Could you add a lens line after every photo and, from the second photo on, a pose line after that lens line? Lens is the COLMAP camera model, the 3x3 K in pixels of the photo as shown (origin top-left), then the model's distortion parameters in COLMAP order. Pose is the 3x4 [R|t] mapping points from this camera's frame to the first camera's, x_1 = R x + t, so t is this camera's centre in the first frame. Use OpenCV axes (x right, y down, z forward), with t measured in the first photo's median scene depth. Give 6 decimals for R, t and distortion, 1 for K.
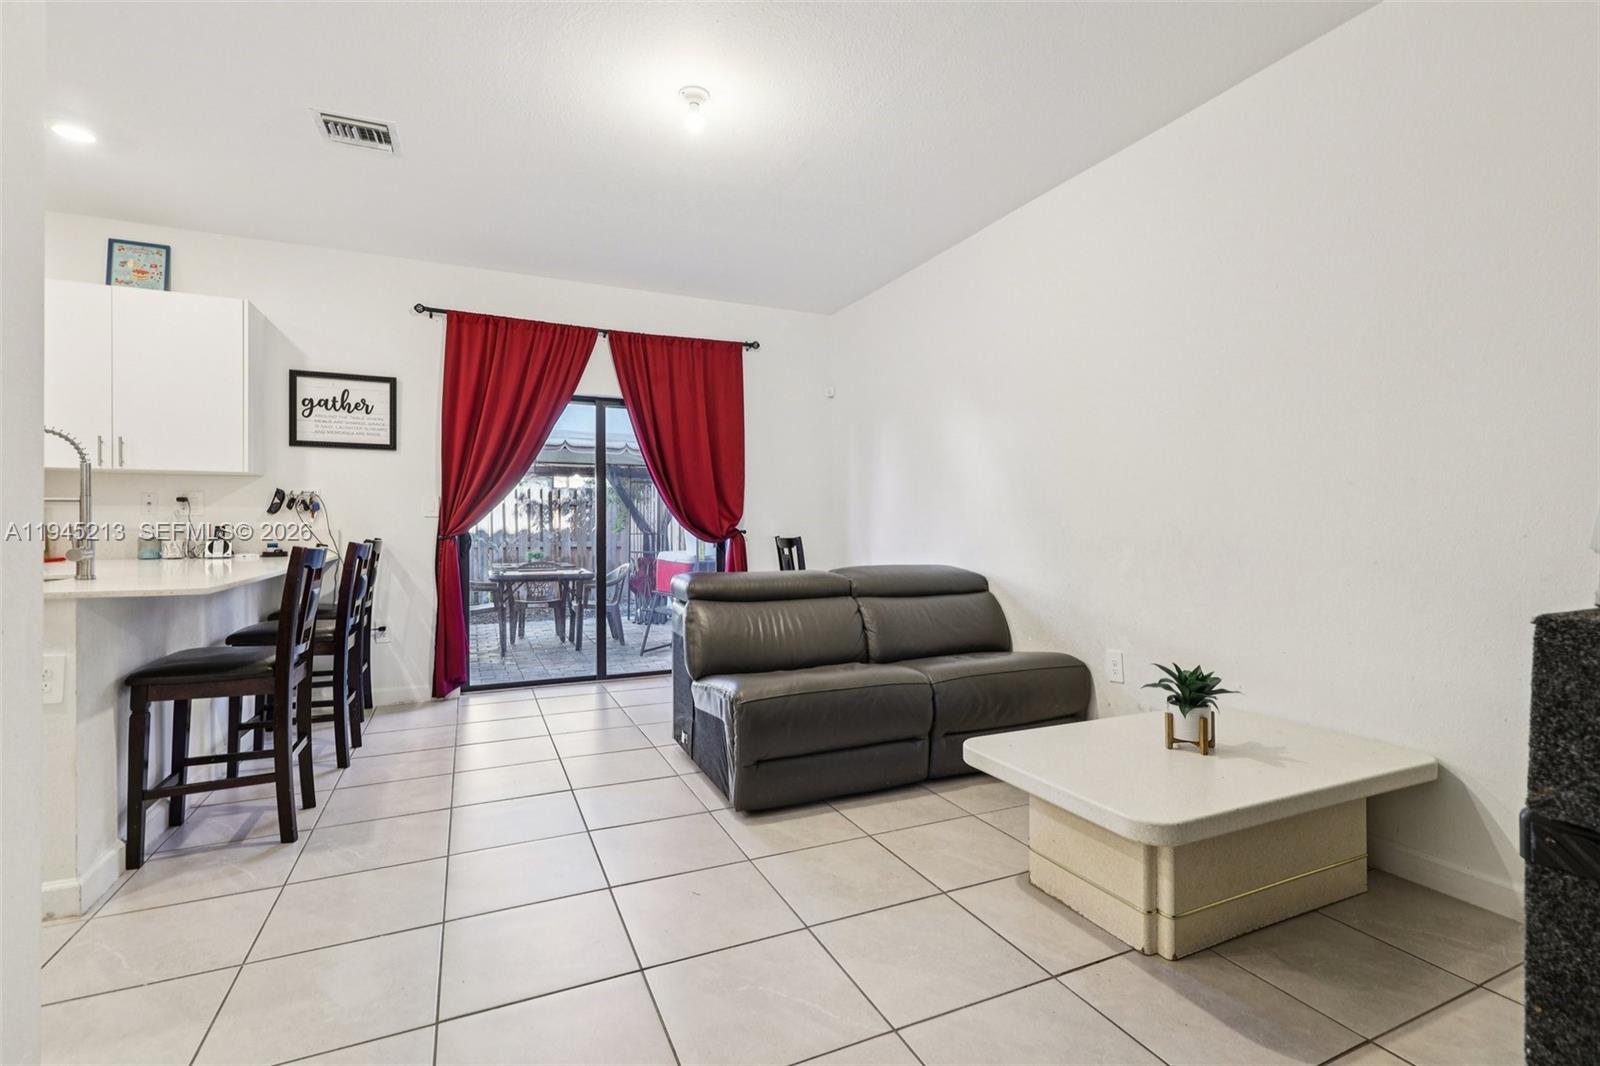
lens RADIAL K [[730.7, 0, 814.7], [0, 730.7, 526.3], [0, 0, 1]] dist [0.000342, -0.000131]
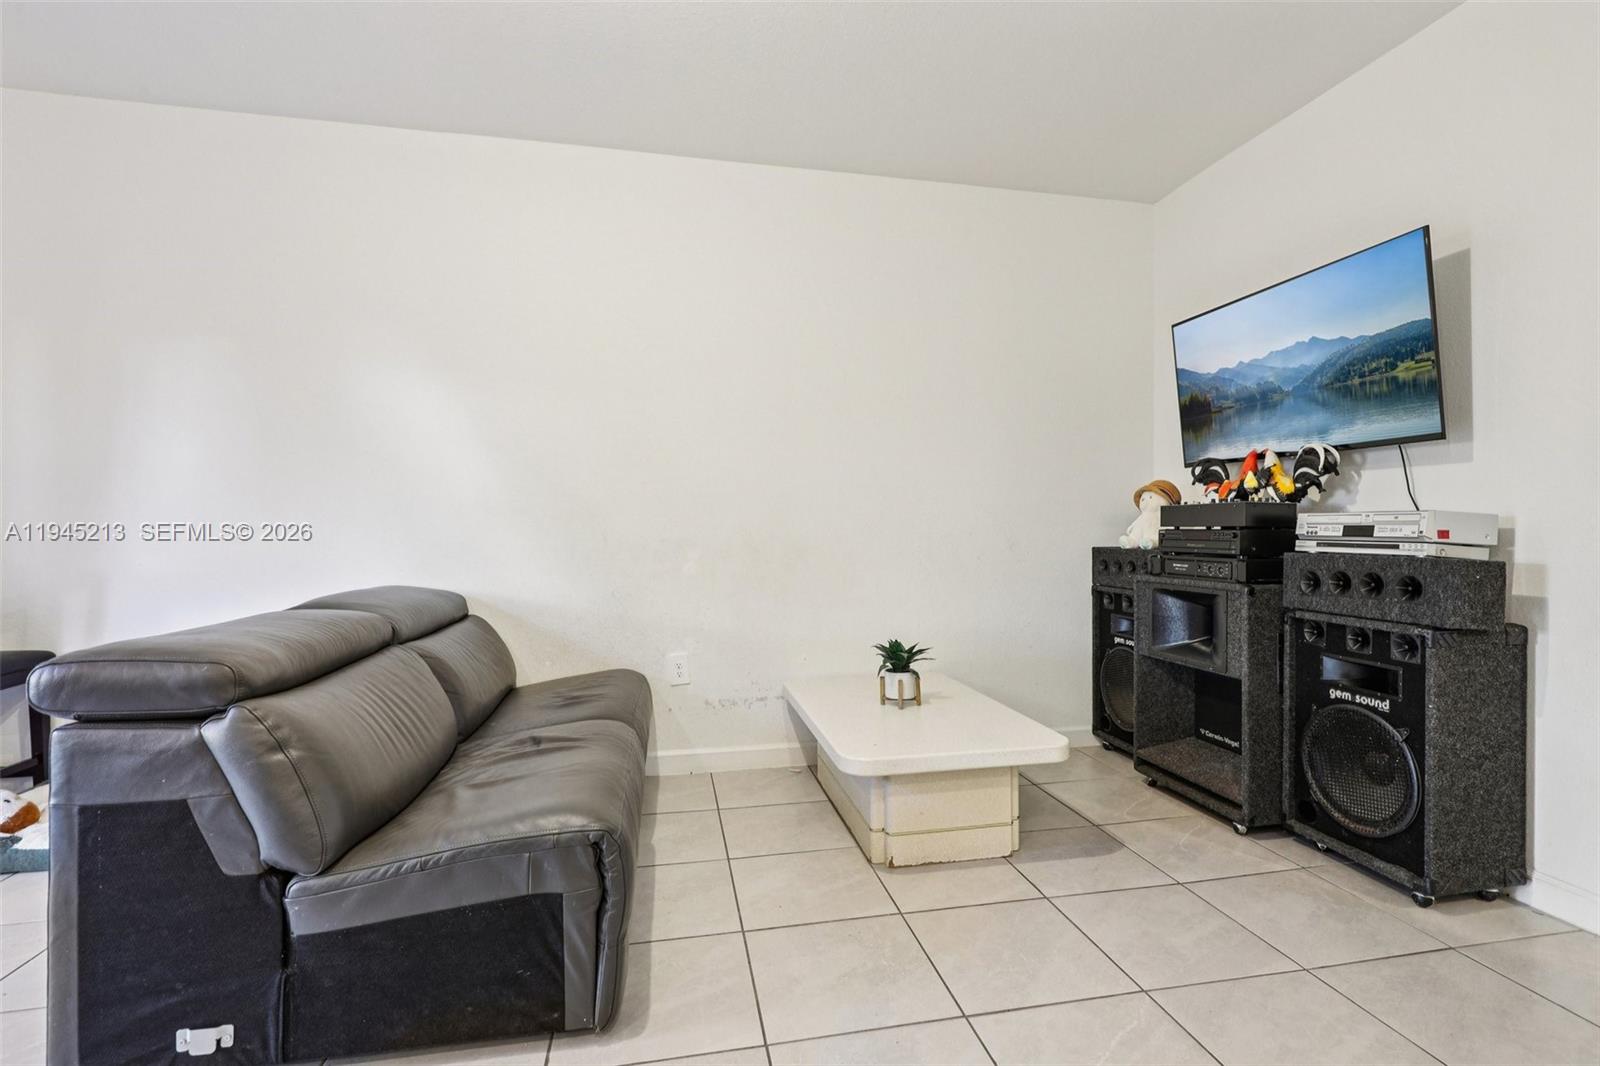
lens RADIAL K [[730.7, 0, 801.1], [0, 730.7, 527.2], [0, 0, 1]] dist [0.000342, -0.000131]
pose [[0.247324, -0.001225, 0.968932, -0.399457], [0.001862, 0.999998, 0.000789, -0.002677], [-0.968931, 0.001609, 0.247326, 0.454913]]
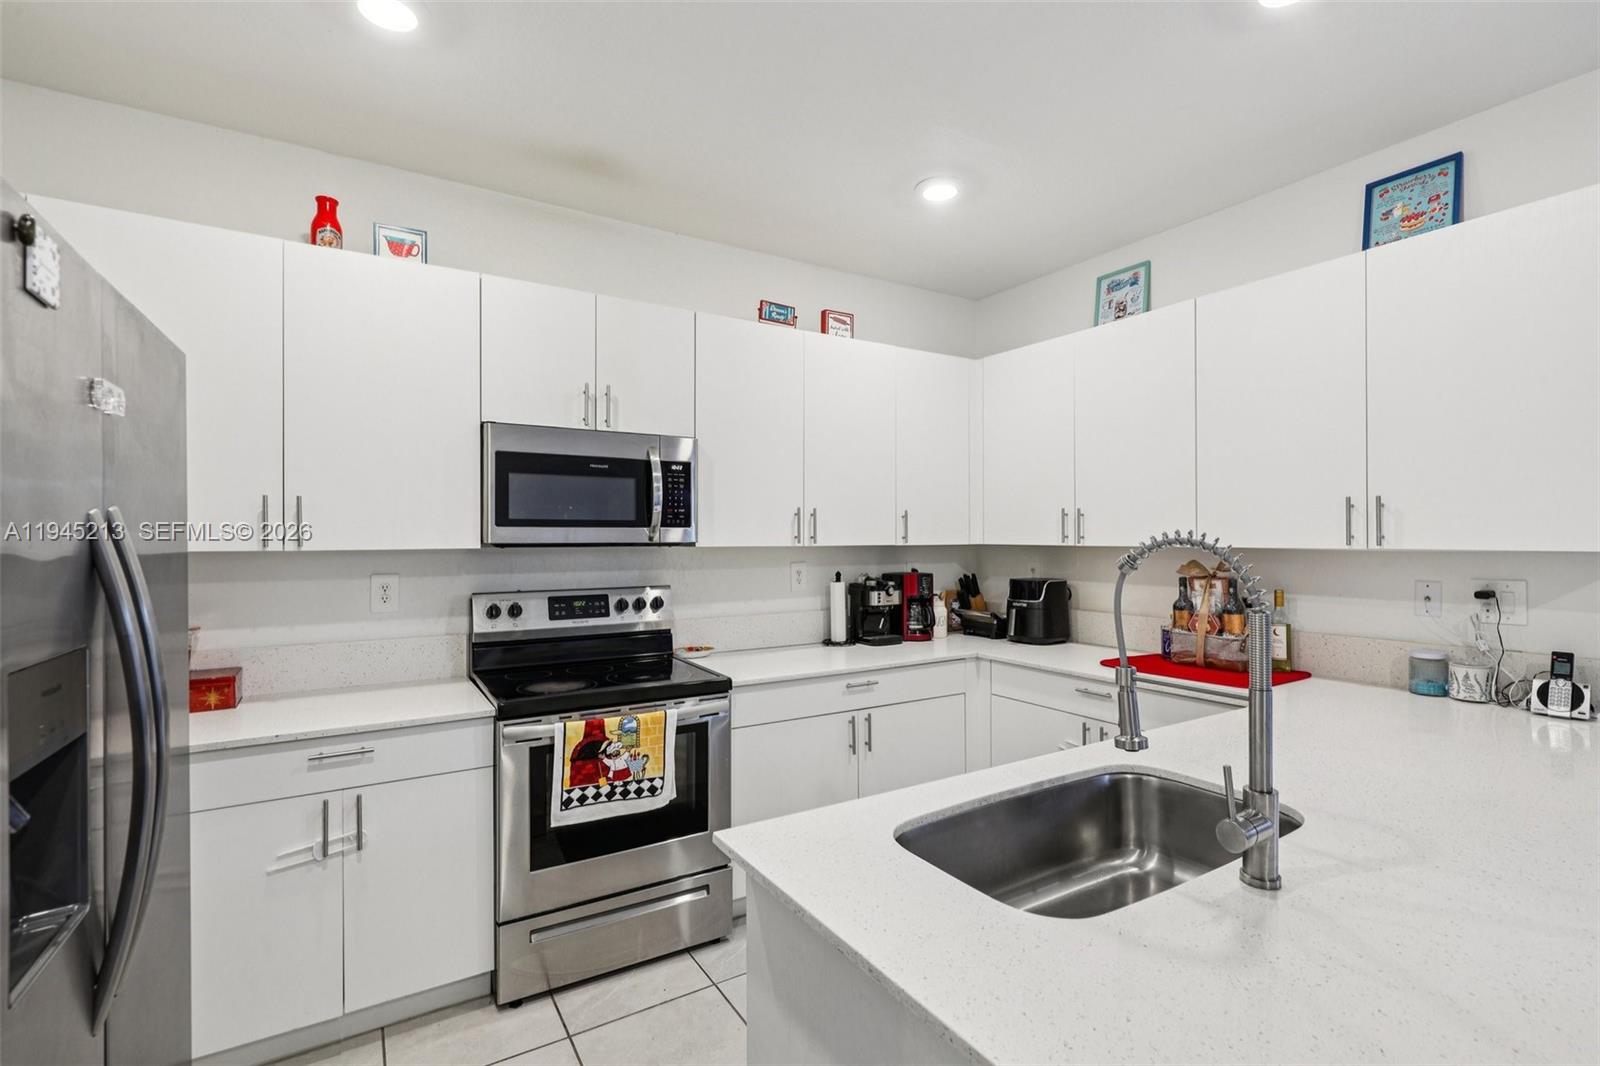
lens RADIAL K [[730.7, 0, 810.6], [0, 730.7, 536.5], [0, 0, 1]] dist [0.000342, -0.000131]
pose [[0.121577, -0.002708, -0.992578, -0.348183], [0.000671, 0.999996, -0.002646, -0.074474], [0.992582, -0.000345, 0.121579, 0.391977]]
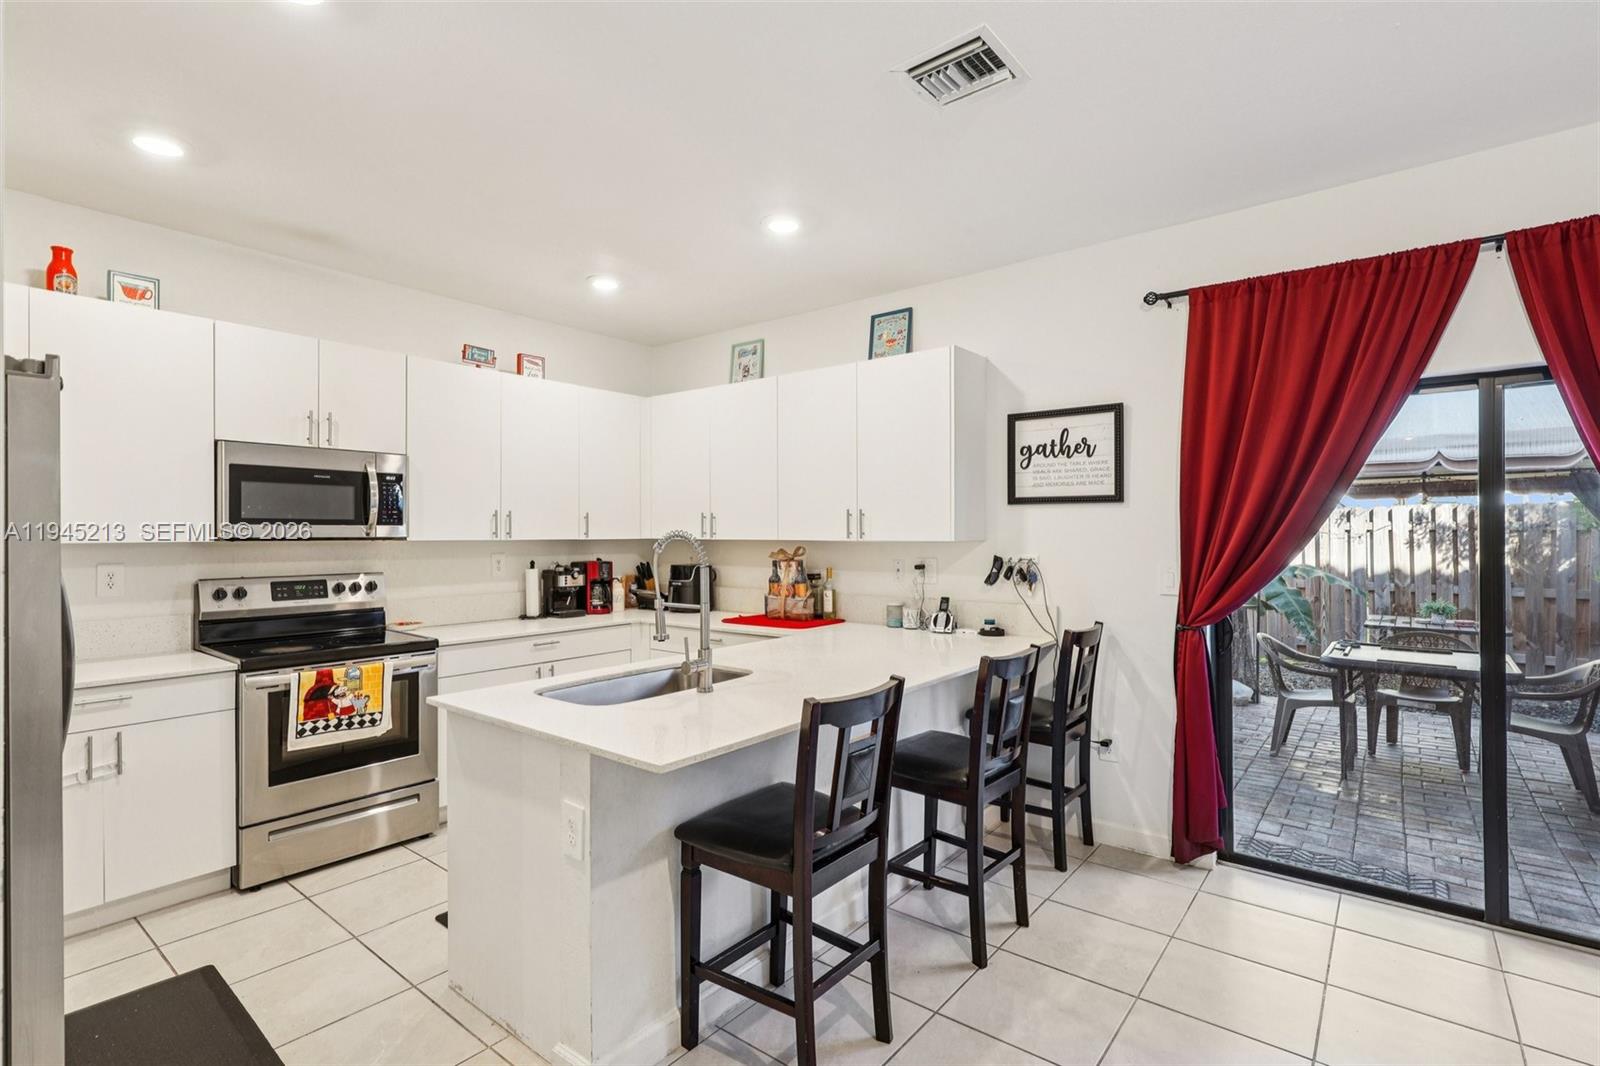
lens RADIAL K [[756.0, 0, 804.2], [0, 756.0, 534.5], [0, 0, 1]] dist [0.004856, -0.001321]
pose [[0.446413, -0.000251, -0.894827, -0.039066], [0.000067, 1.000000, -0.000247, -0.073670], [0.894827, 0.000050, 0.446413, 0.389233]]
